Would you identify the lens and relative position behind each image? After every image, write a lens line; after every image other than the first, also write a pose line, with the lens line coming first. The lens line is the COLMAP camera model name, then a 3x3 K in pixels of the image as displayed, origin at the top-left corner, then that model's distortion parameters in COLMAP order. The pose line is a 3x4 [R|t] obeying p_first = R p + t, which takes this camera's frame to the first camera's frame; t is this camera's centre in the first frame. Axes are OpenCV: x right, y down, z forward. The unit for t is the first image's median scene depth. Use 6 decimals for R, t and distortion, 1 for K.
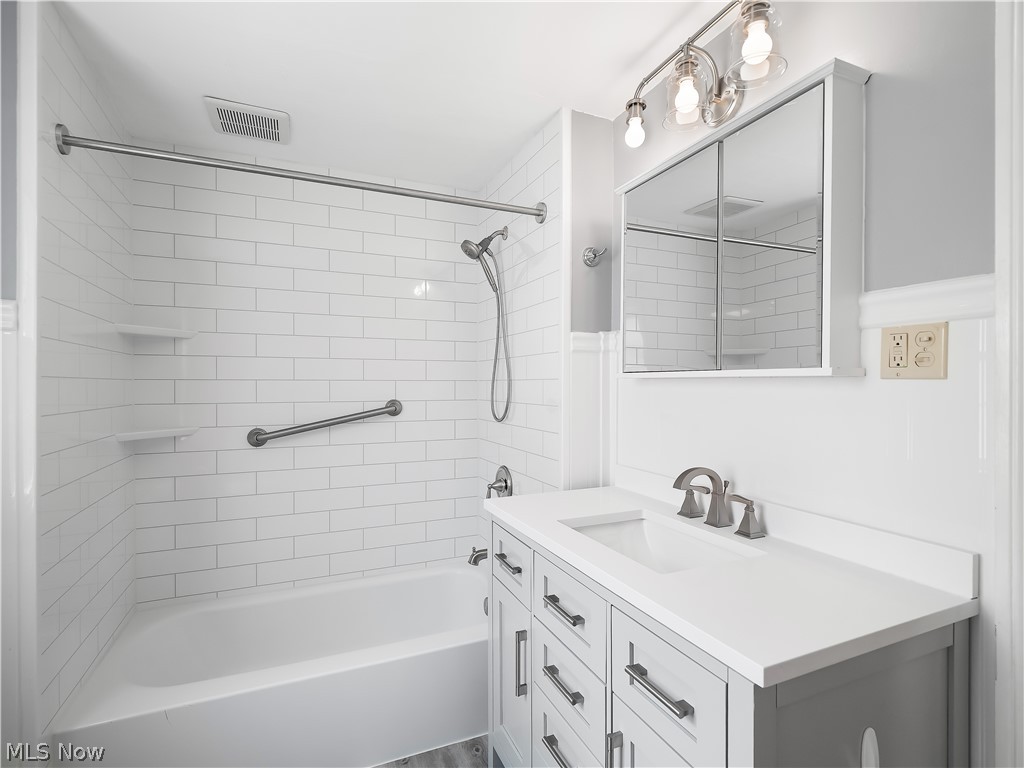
lens RADIAL K [[499.2, 0, 506.7], [0, 499.2, 383.5], [0, 0, 1]] dist [0.000808, -0.000315]
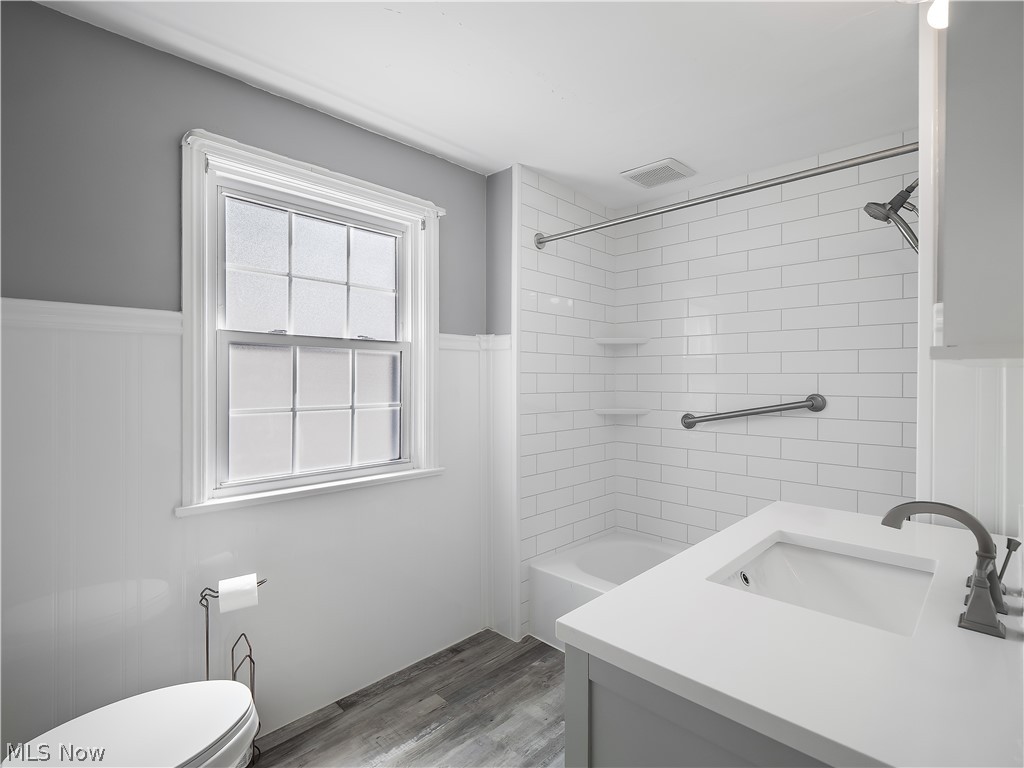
lens RADIAL K [[497.2, 0, 512.8], [0, 497.2, 379.1], [0, 0, 1]] dist [-0.000719, -0.000219]
pose [[0.378556, 0.002008, -0.925576, 0.510457], [-0.003429, 0.999994, 0.000767, 0.007206], [0.925572, 0.002883, 0.378561, 0.162517]]
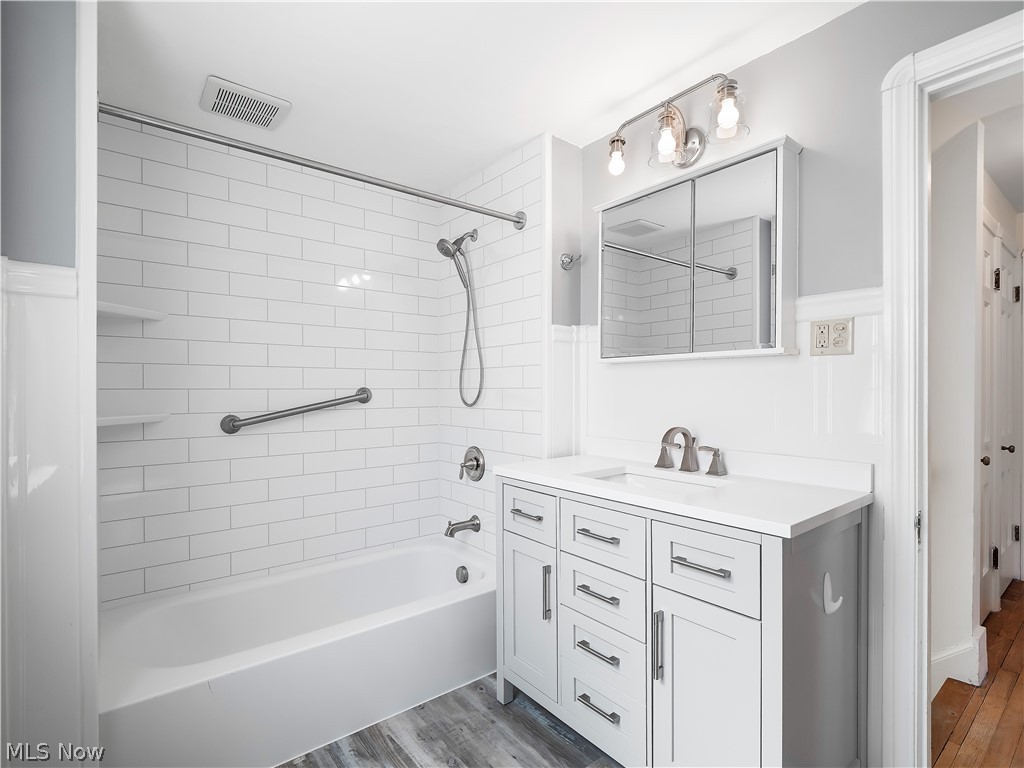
lens RADIAL K [[501.3, 0, 507.2], [0, 501.3, 389.0], [0, 0, 1]] dist [0.000776, 0.000035]
pose [[0.965811, -0.002238, 0.259237, -0.256608], [0.002263, 0.999997, 0.000202, 0.044201], [-0.259236, 0.000391, 0.965814, -0.102430]]
